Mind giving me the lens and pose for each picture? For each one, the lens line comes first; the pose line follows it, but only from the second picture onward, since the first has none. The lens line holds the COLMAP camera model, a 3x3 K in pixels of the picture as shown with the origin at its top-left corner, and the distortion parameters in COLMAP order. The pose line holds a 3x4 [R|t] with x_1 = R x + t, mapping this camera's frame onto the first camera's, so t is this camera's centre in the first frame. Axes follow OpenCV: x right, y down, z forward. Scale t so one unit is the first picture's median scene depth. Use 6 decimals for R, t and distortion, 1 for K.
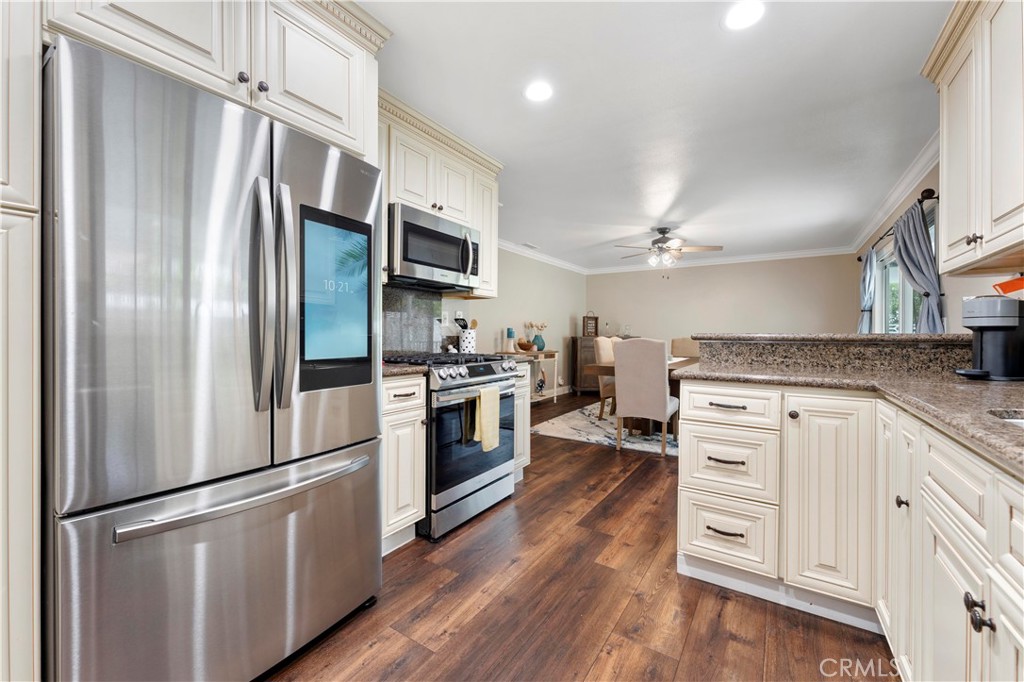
lens RADIAL K [[415.5, 0, 516.5], [0, 415.5, 336.2], [0, 0, 1]] dist [0.002726, 0.000463]
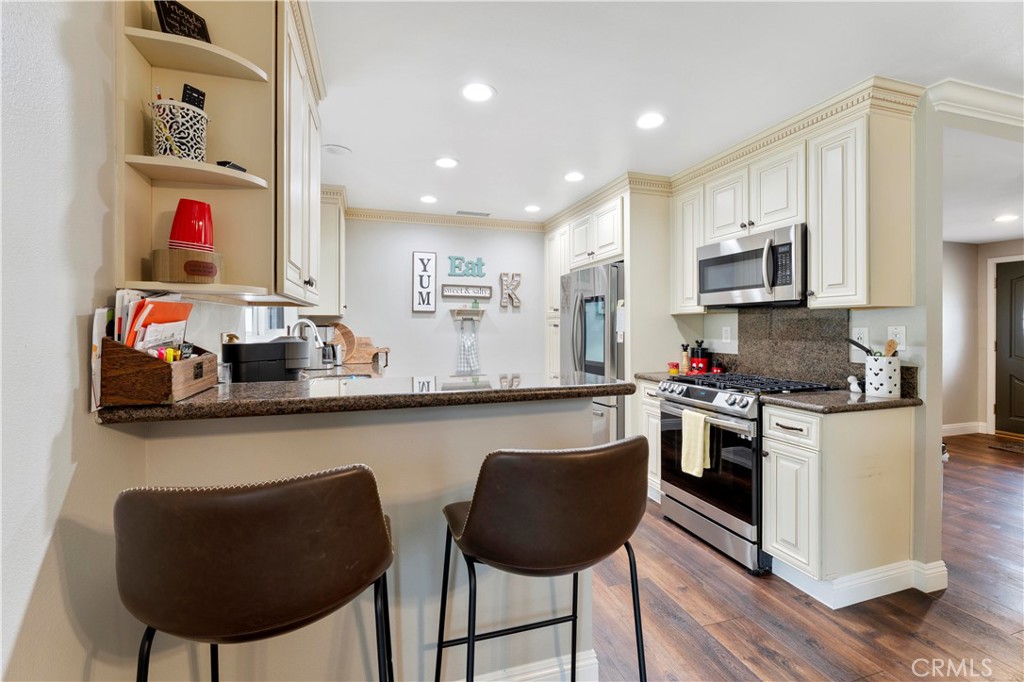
lens RADIAL K [[444.8, 0, 512.7], [0, 444.8, 322.9], [0, 0, 1]] dist [0.001004, 0.000074]
pose [[-0.637989, -0.007556, -0.770008, 0.920785], [-0.002711, 0.999968, -0.007565, -0.073225], [0.770041, -0.002739, -0.637989, 1.199677]]
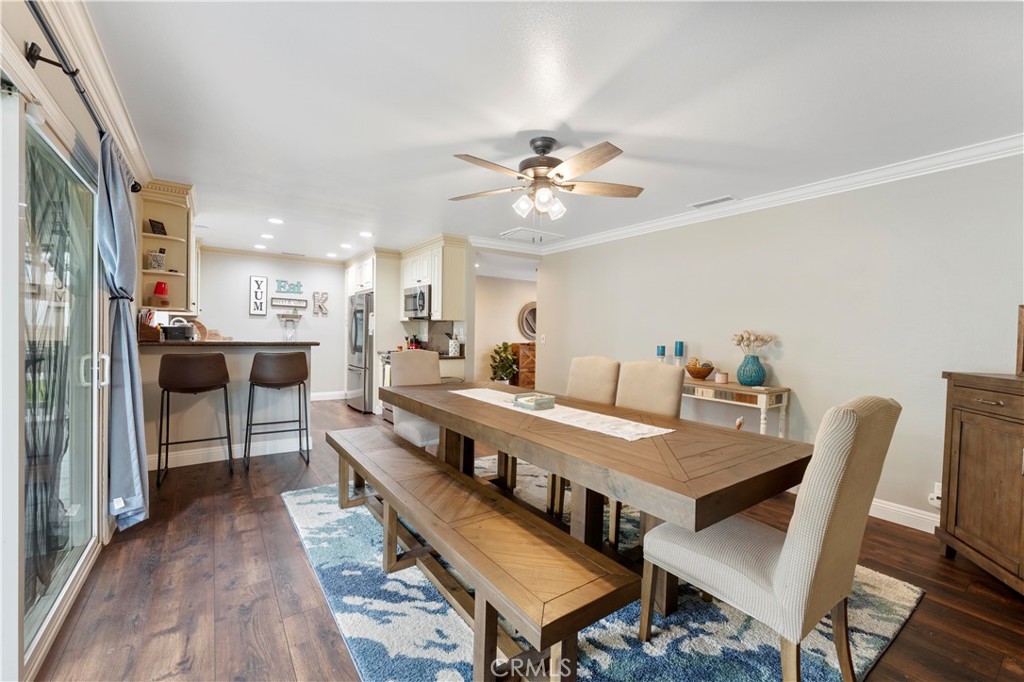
lens RADIAL K [[423.4, 0, 512.0], [0, 423.4, 341.0], [0, 0, 1]] dist [-0.002257, -0.000159]
pose [[-0.376754, 0.008302, -0.926276, 1.563259], [-0.025971, 0.999472, 0.019522, -0.060087], [0.925949, 0.031411, -0.376340, 2.161205]]
